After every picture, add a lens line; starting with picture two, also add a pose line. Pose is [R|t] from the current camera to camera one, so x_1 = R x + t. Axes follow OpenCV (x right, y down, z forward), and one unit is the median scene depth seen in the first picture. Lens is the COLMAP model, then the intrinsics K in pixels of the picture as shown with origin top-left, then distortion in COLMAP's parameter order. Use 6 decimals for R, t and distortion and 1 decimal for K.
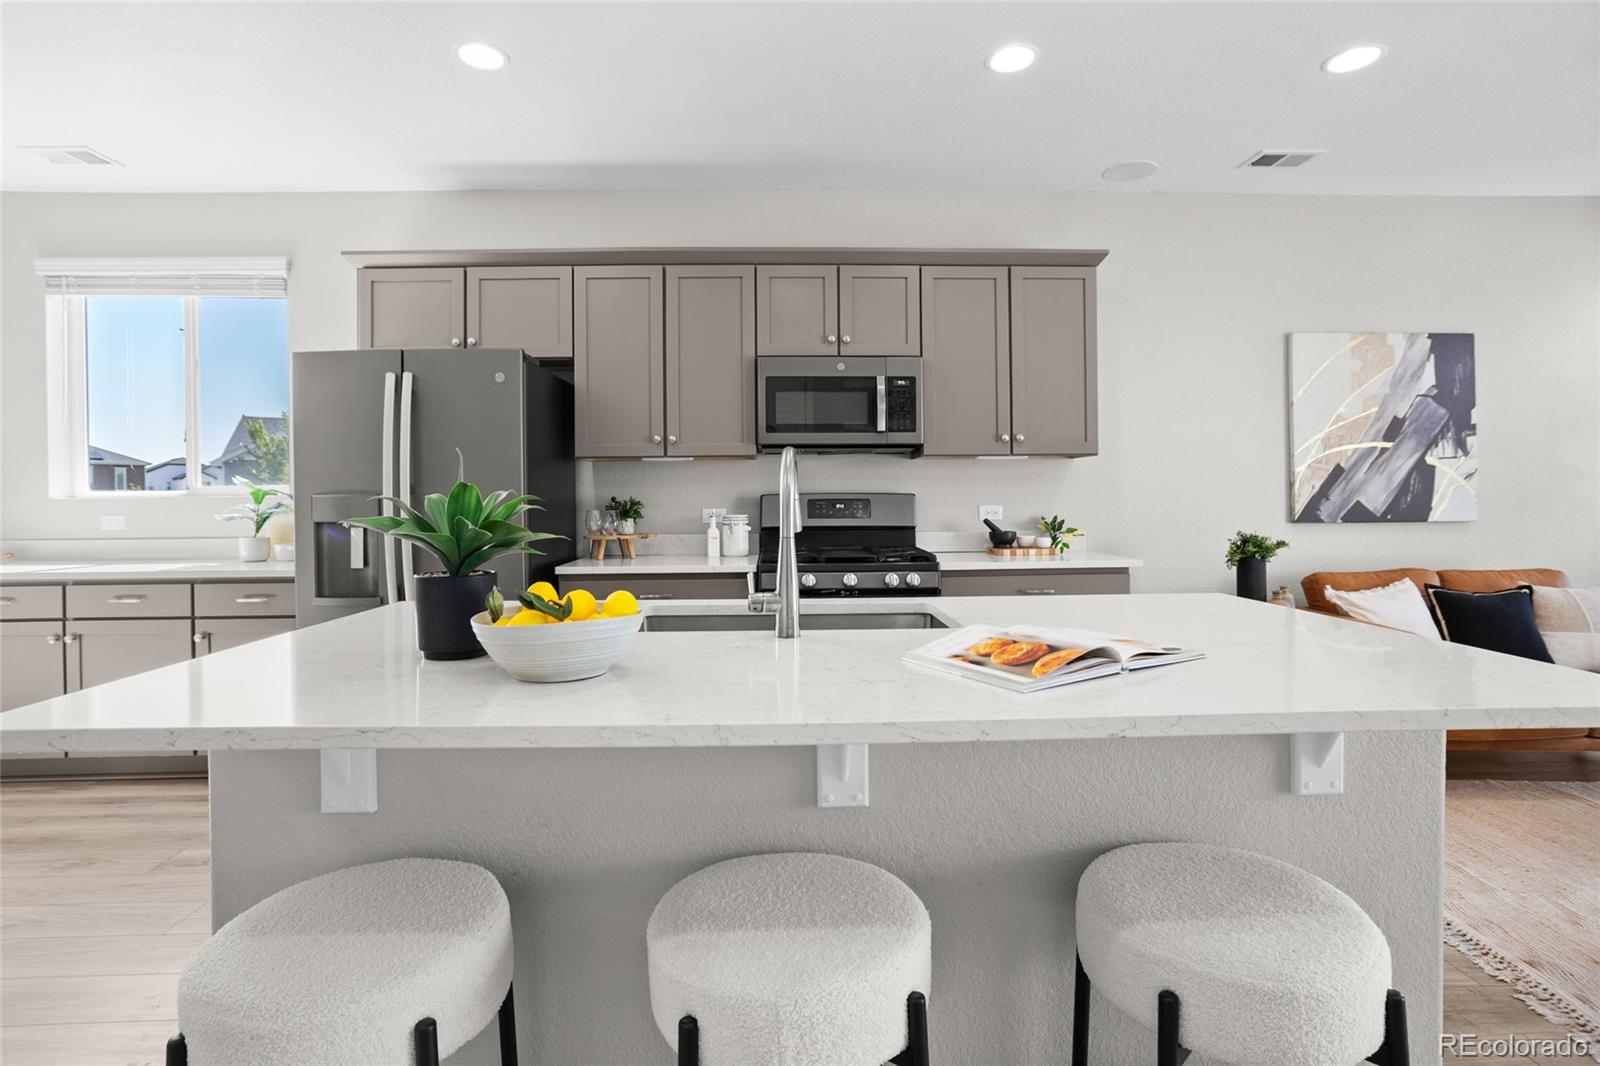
lens RADIAL K [[778.4, 0, 793.5], [0, 778.4, 506.9], [0, 0, 1]] dist [-0.041102, 0.020441]
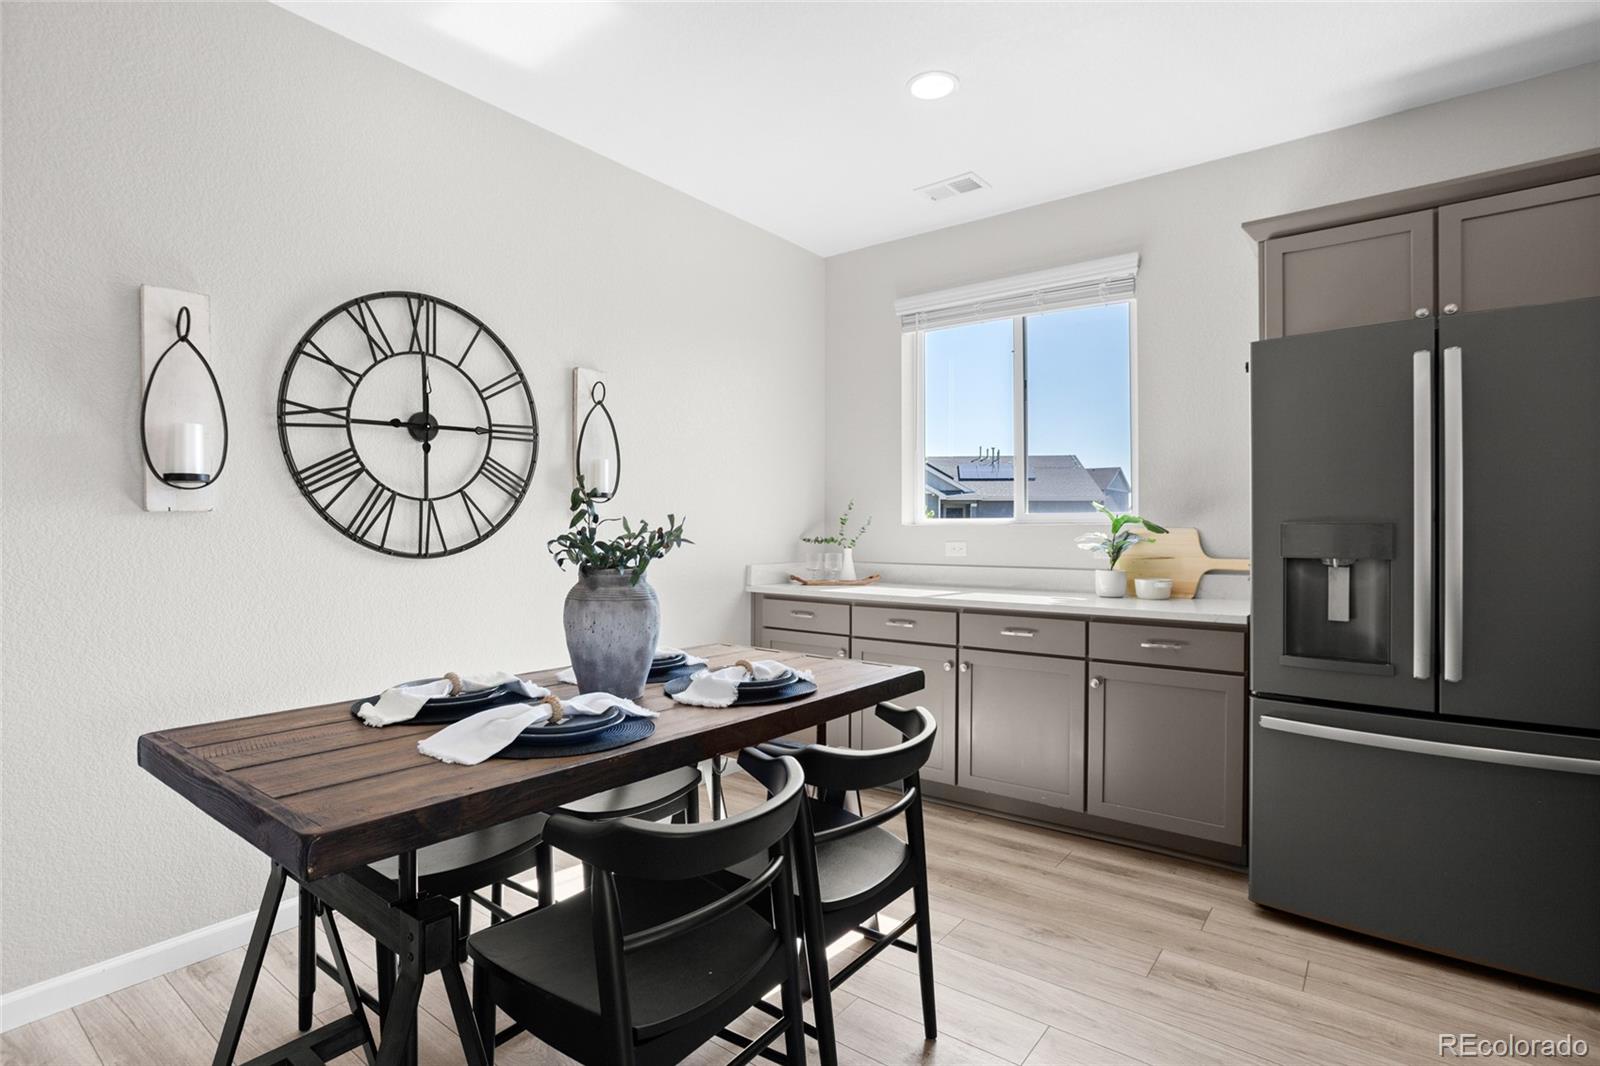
lens RADIAL K [[779.7, 0, 800.0], [0, 779.7, 533.0], [0, 0, 1]] dist [-0.027457, 0.001075]
pose [[0.777416, 0.013833, -0.628835, -0.402694], [-0.015672, 0.999874, 0.002620, -0.000043], [0.628792, 0.007818, 0.777534, 0.067907]]
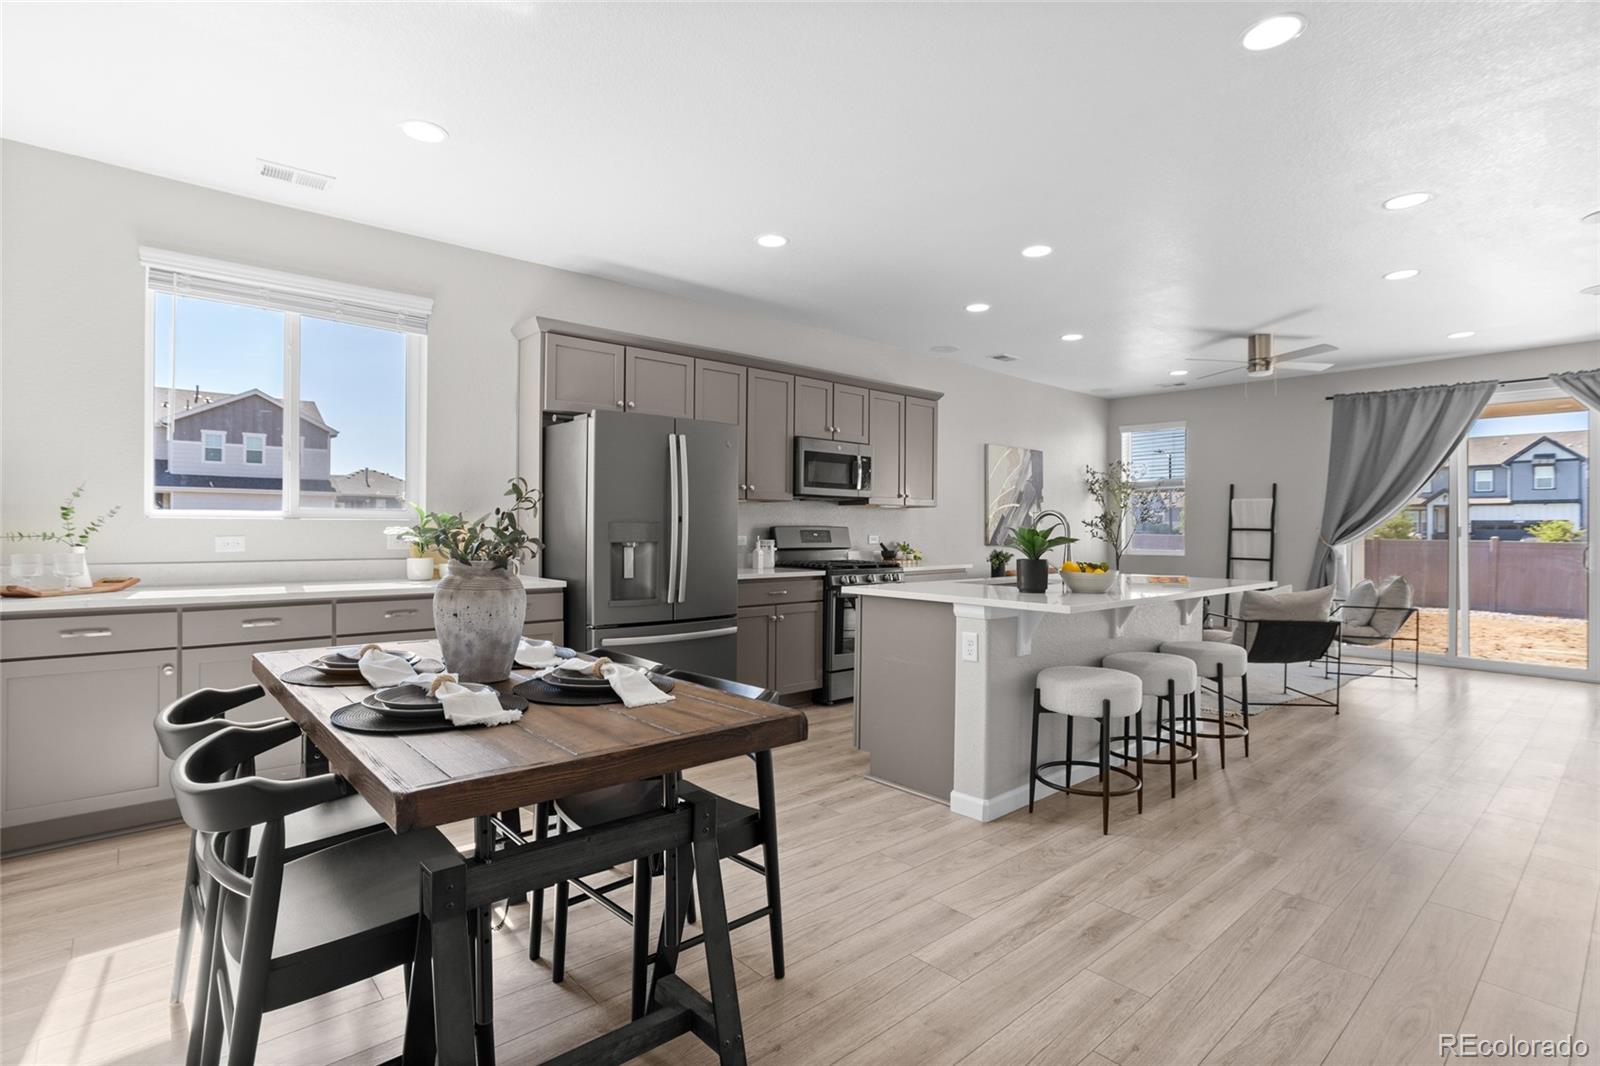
lens RADIAL K [[778.4, 0, 793.5], [0, 778.4, 506.9], [0, 0, 1]] dist [-0.041102, 0.020441]
pose [[0.768059, 0.031590, 0.639599, -0.959516], [-0.007025, 0.999138, -0.040912, 0.008058], [-0.640340, 0.026930, 0.767619, -0.159470]]
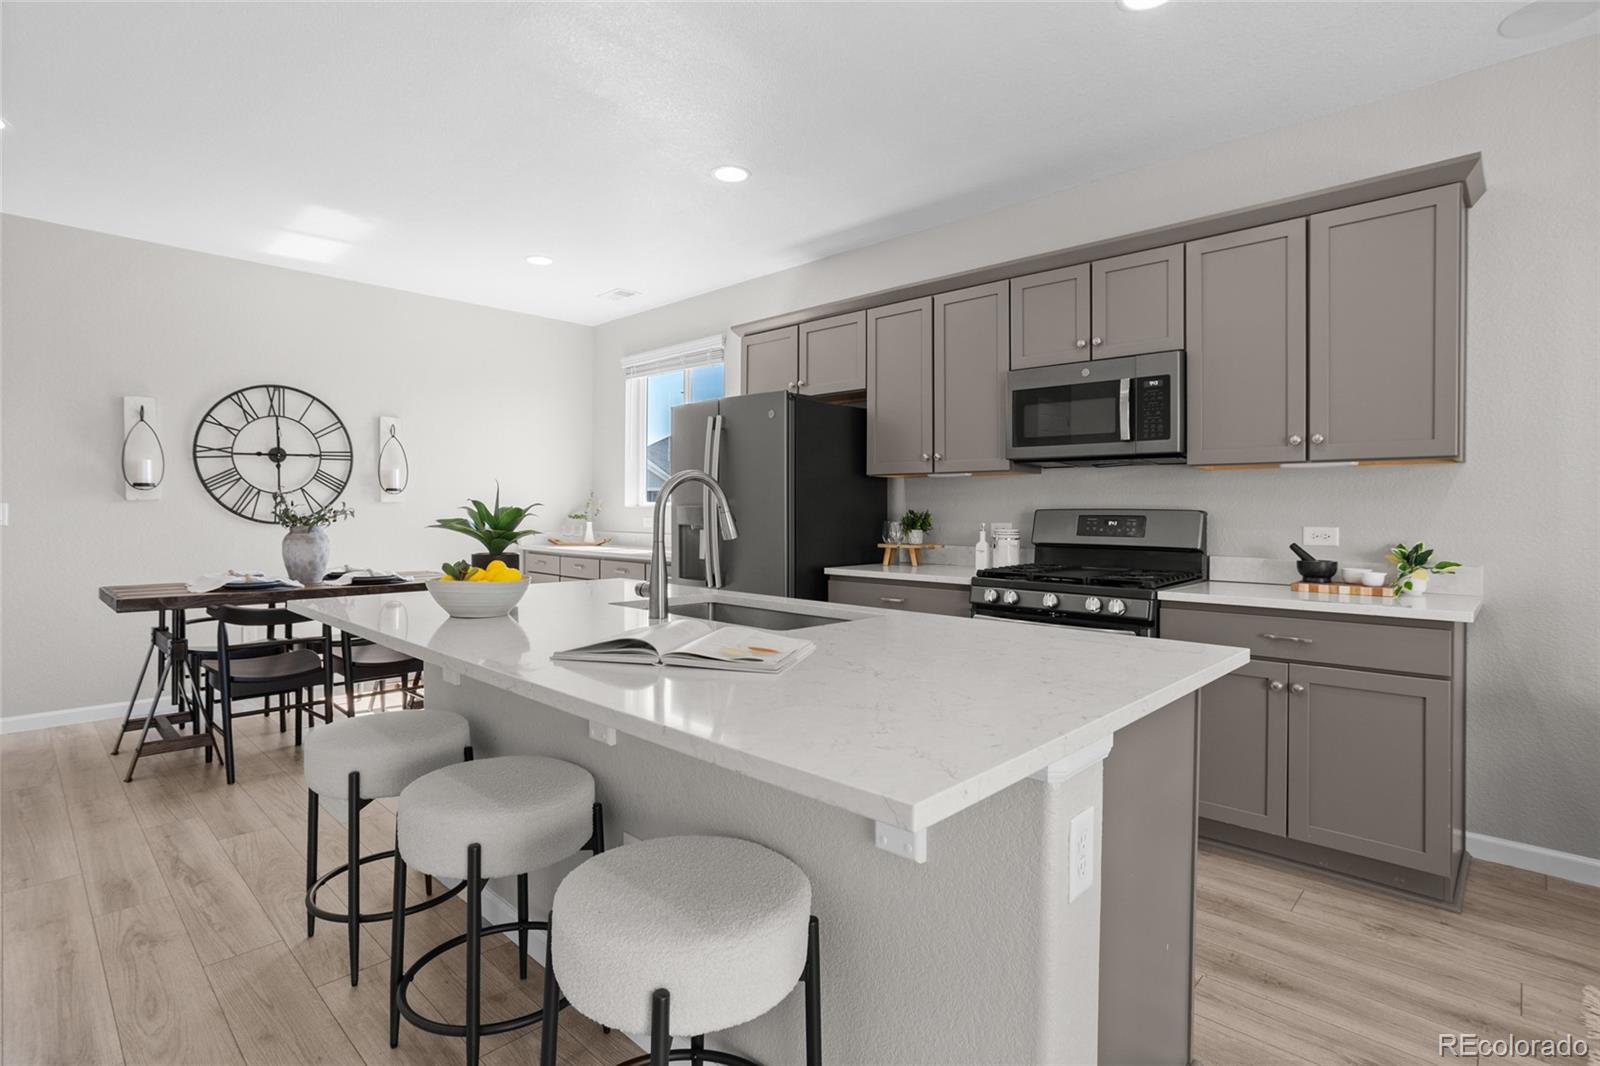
lens RADIAL K [[778.4, 0, 793.5], [0, 778.4, 506.9], [0, 0, 1]] dist [-0.041102, 0.020441]
pose [[0.705919, 0.009762, -0.708226, 0.431943], [-0.017212, 0.999846, -0.003374, -0.010325], [0.708084, 0.014572, 0.705978, 0.097647]]
